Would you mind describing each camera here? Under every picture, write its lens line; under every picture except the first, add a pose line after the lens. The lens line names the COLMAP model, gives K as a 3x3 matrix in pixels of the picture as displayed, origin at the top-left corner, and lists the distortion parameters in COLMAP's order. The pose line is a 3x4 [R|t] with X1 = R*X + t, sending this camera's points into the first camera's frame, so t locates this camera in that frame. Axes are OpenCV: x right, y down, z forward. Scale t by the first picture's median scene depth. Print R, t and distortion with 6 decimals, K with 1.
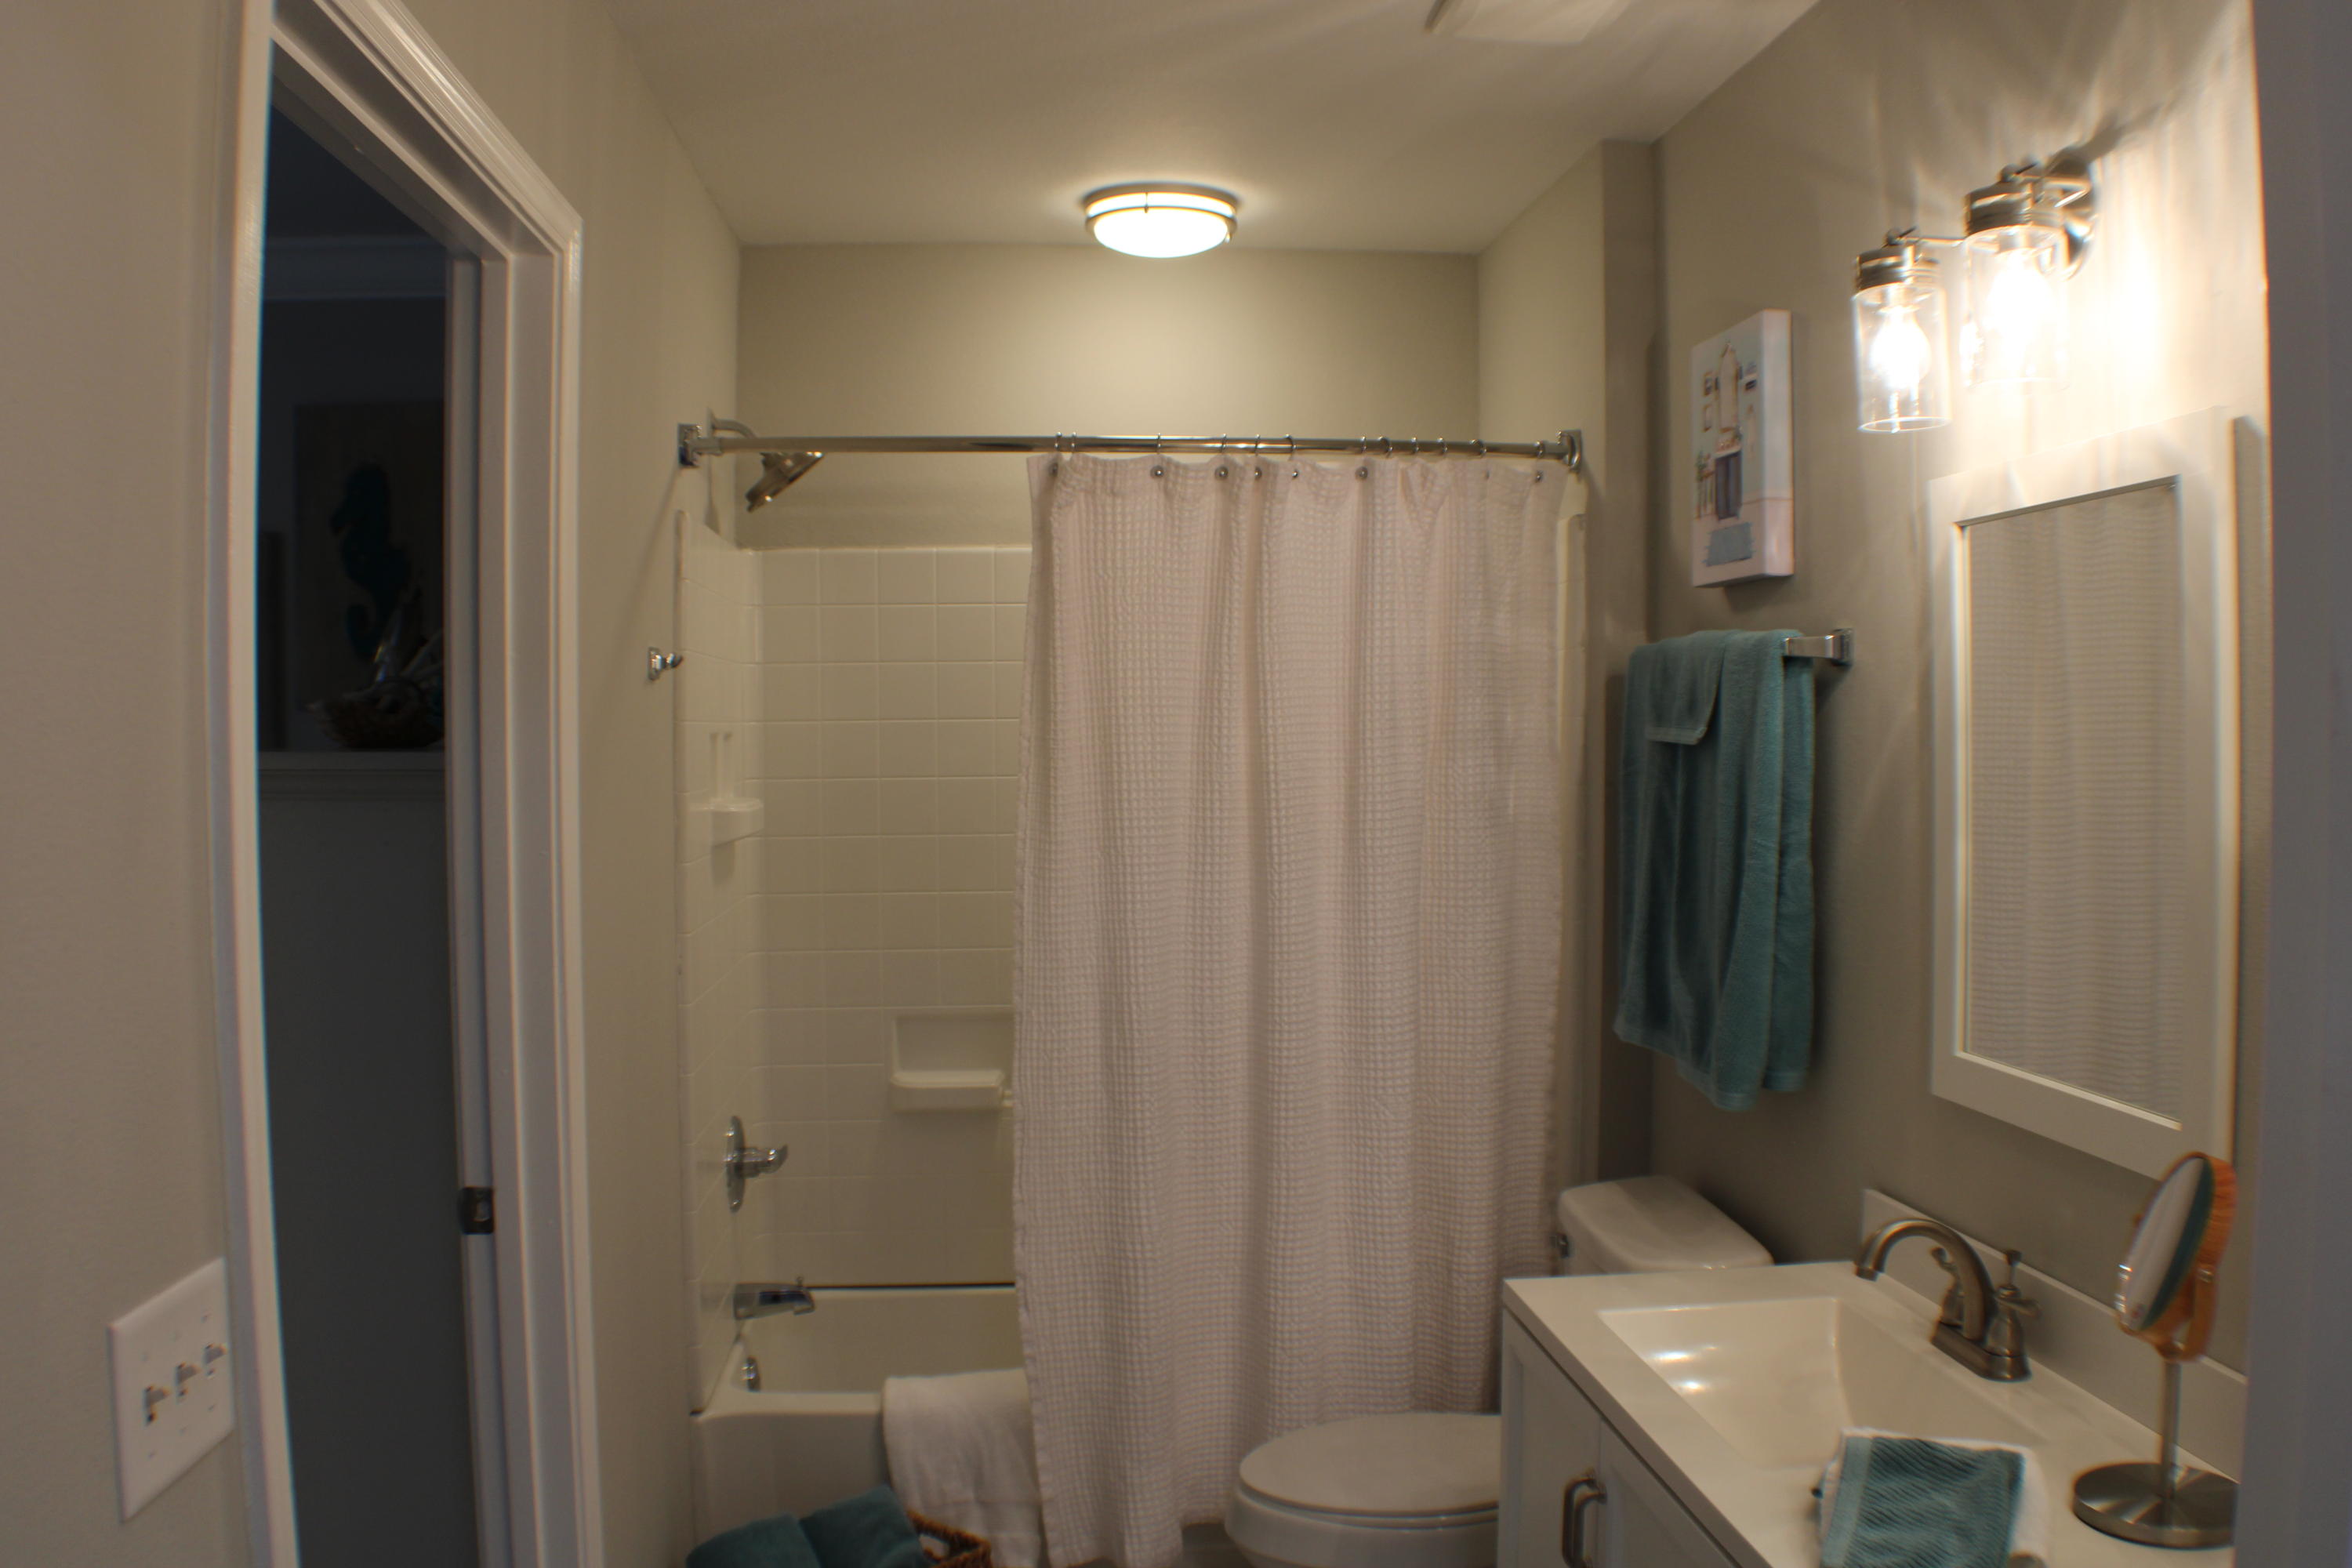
lens RADIAL K [[1975.2, 0, 1176.0], [0, 1975.2, 784.0], [0, 0, 1]] dist [-0.220321, 0.134155]
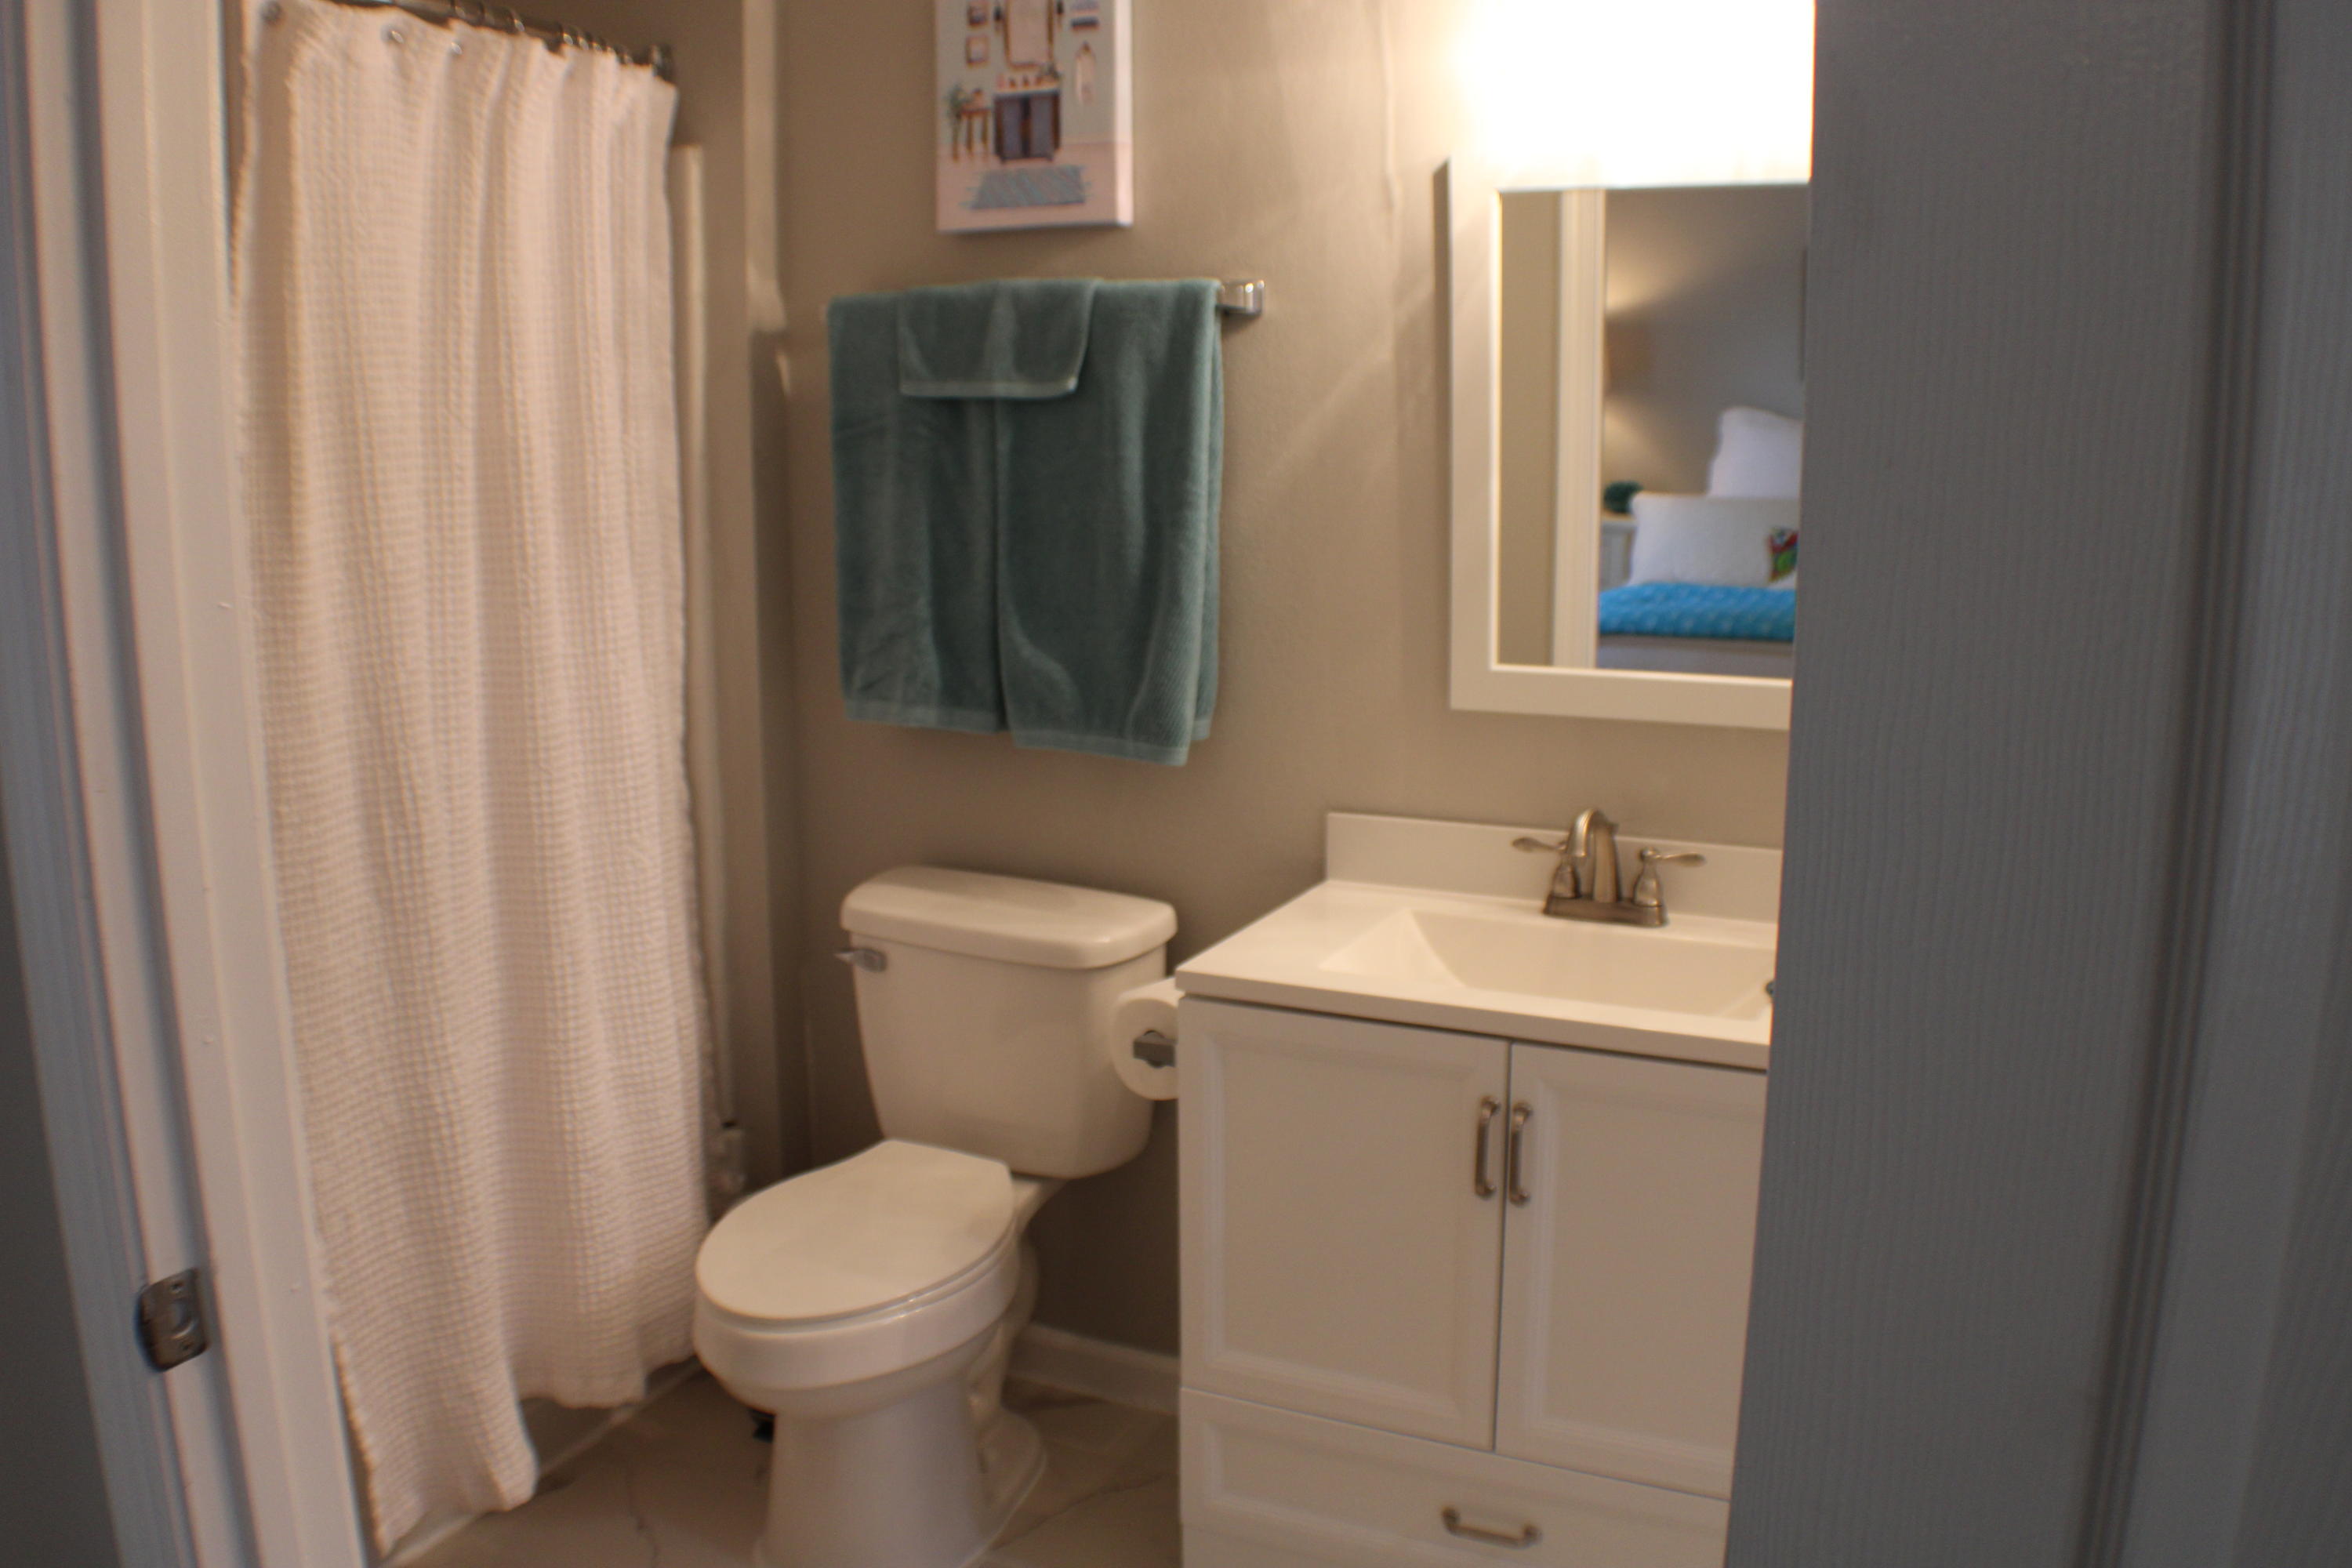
lens RADIAL K [[1975.2, 0, 1176.0], [0, 1975.2, 784.0], [0, 0, 1]] dist [-0.220321, 0.134155]
pose [[0.530833, -0.163838, 0.831489, -0.524150], [0.033579, 0.984431, 0.172537, 0.002099], [-0.846811, -0.063668, 0.528069, 0.434623]]
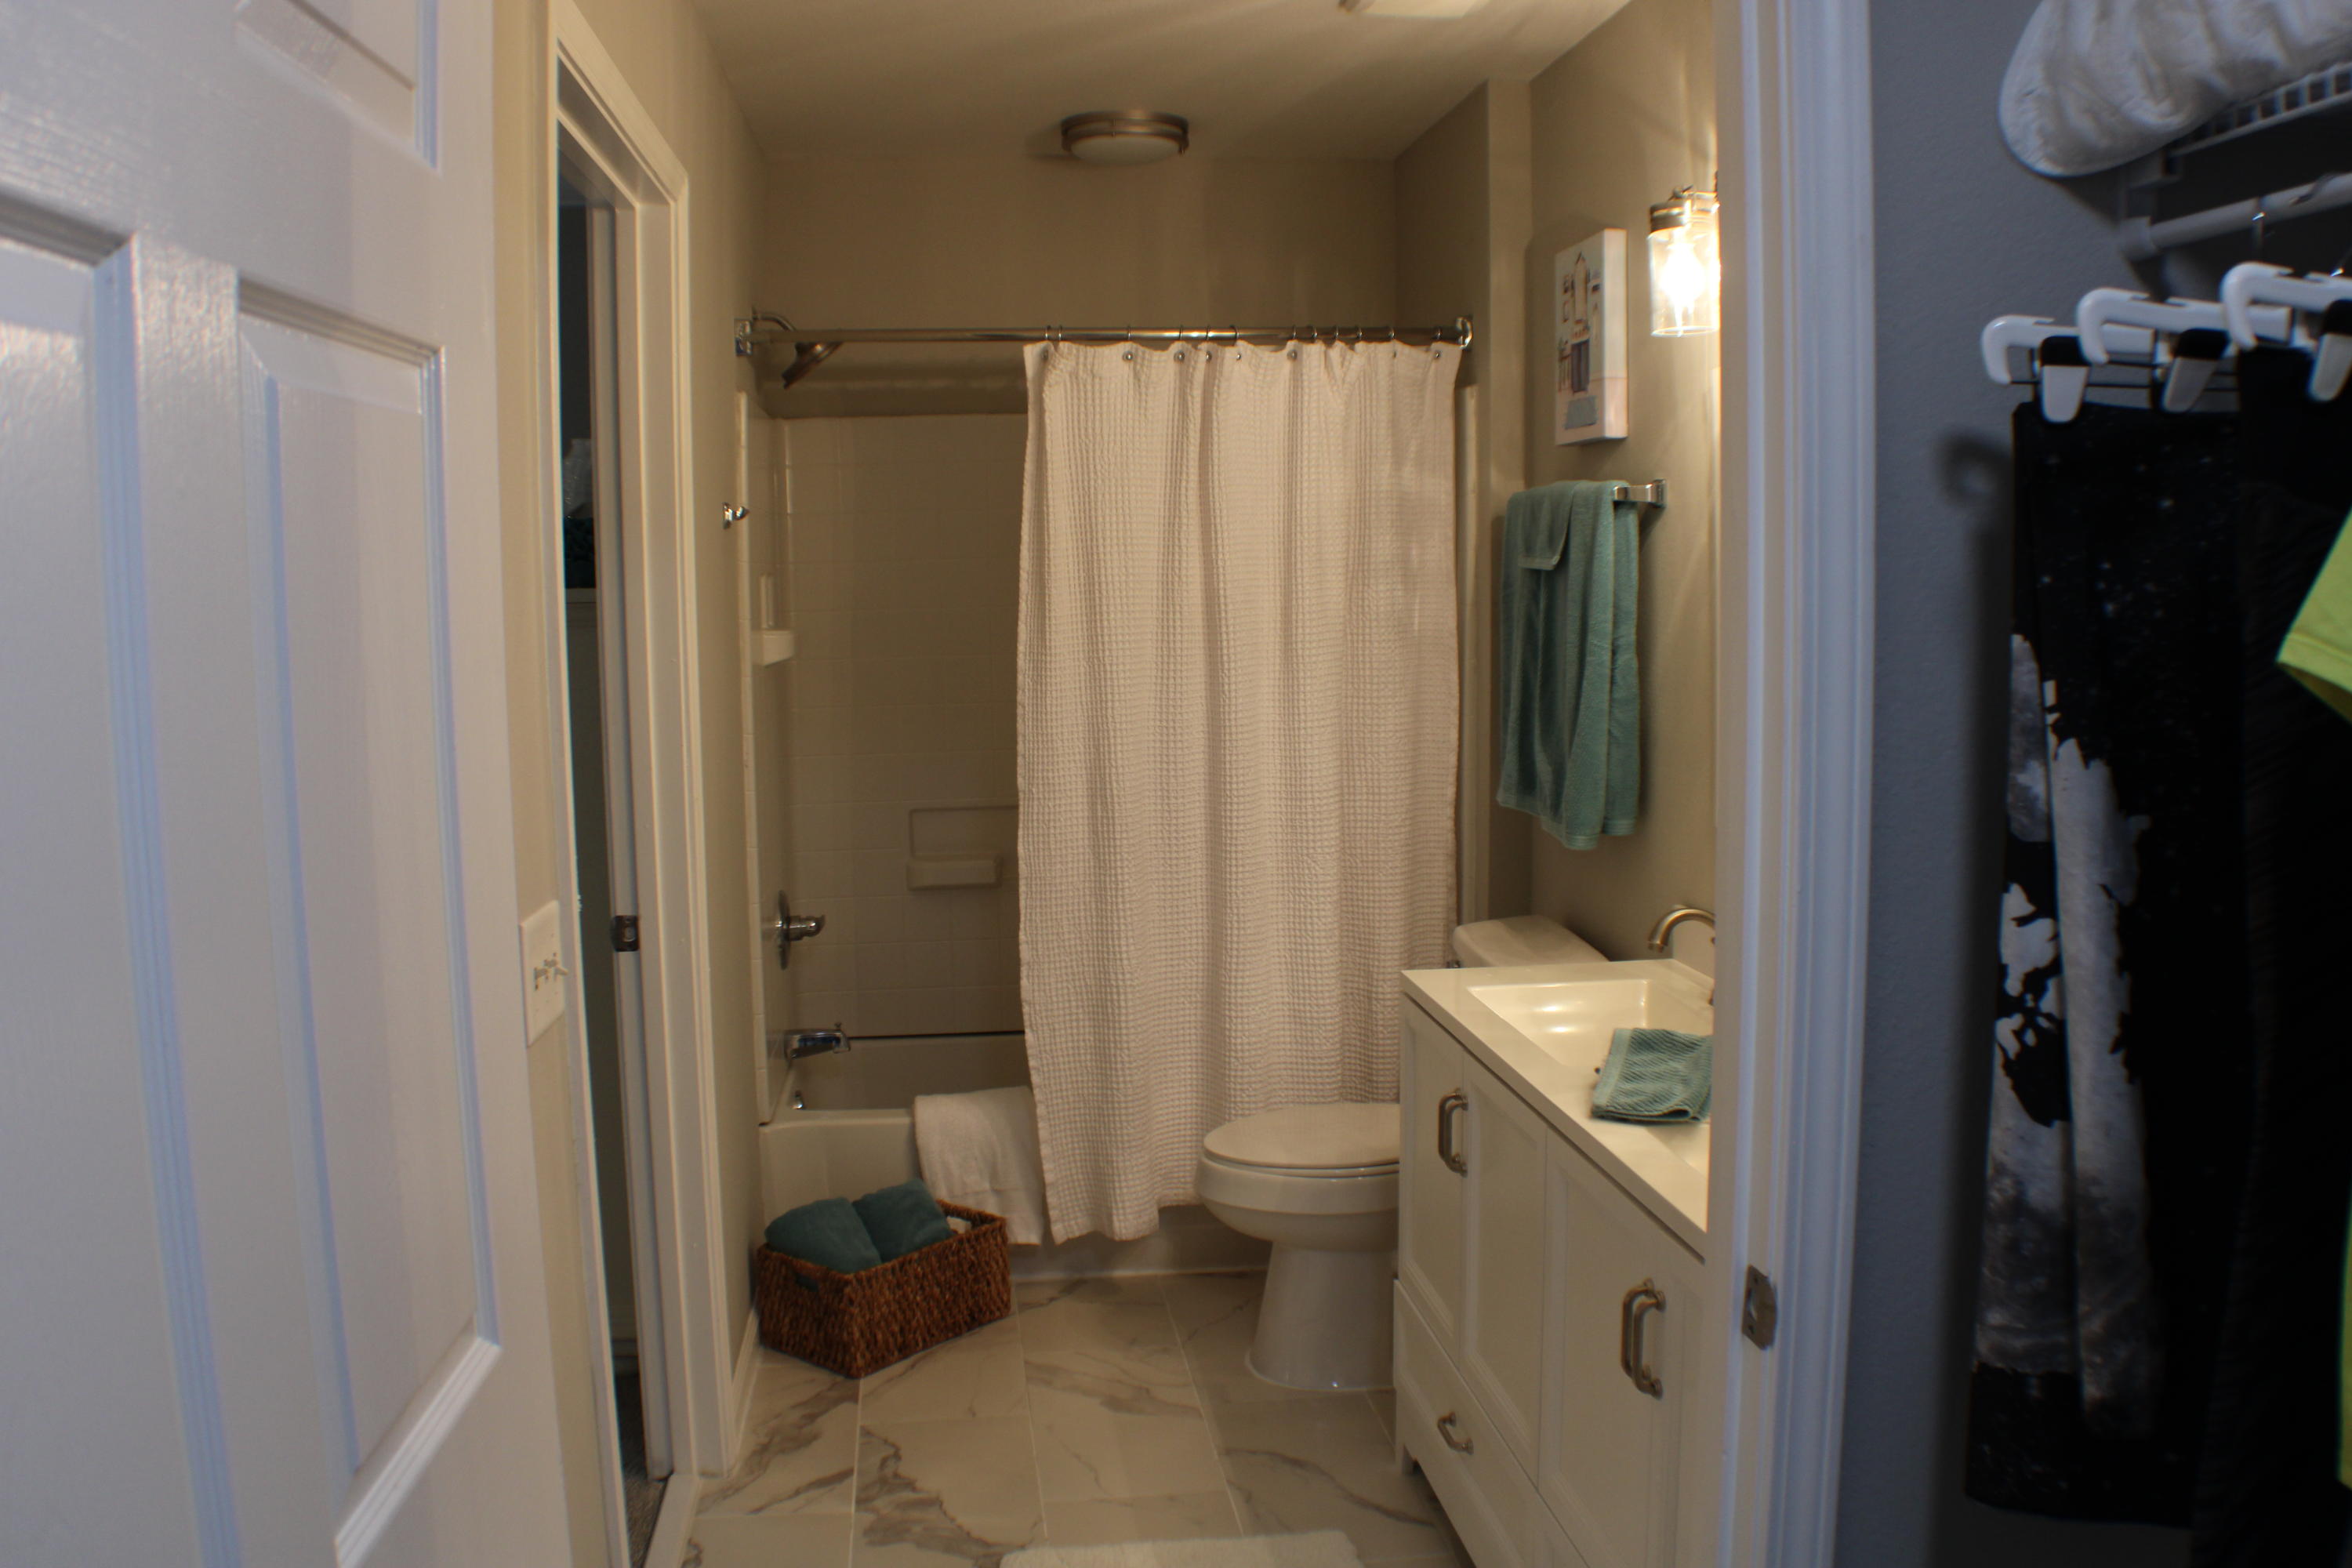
lens RADIAL K [[1975.2, 0, 1176.0], [0, 1975.2, 784.0], [0, 0, 1]] dist [-0.220321, 0.134155]
pose [[0.999611, -0.013346, 0.024495, -0.014662], [0.011405, 0.996910, 0.077718, 0.017482], [-0.025457, -0.077409, 0.996674, -0.290818]]
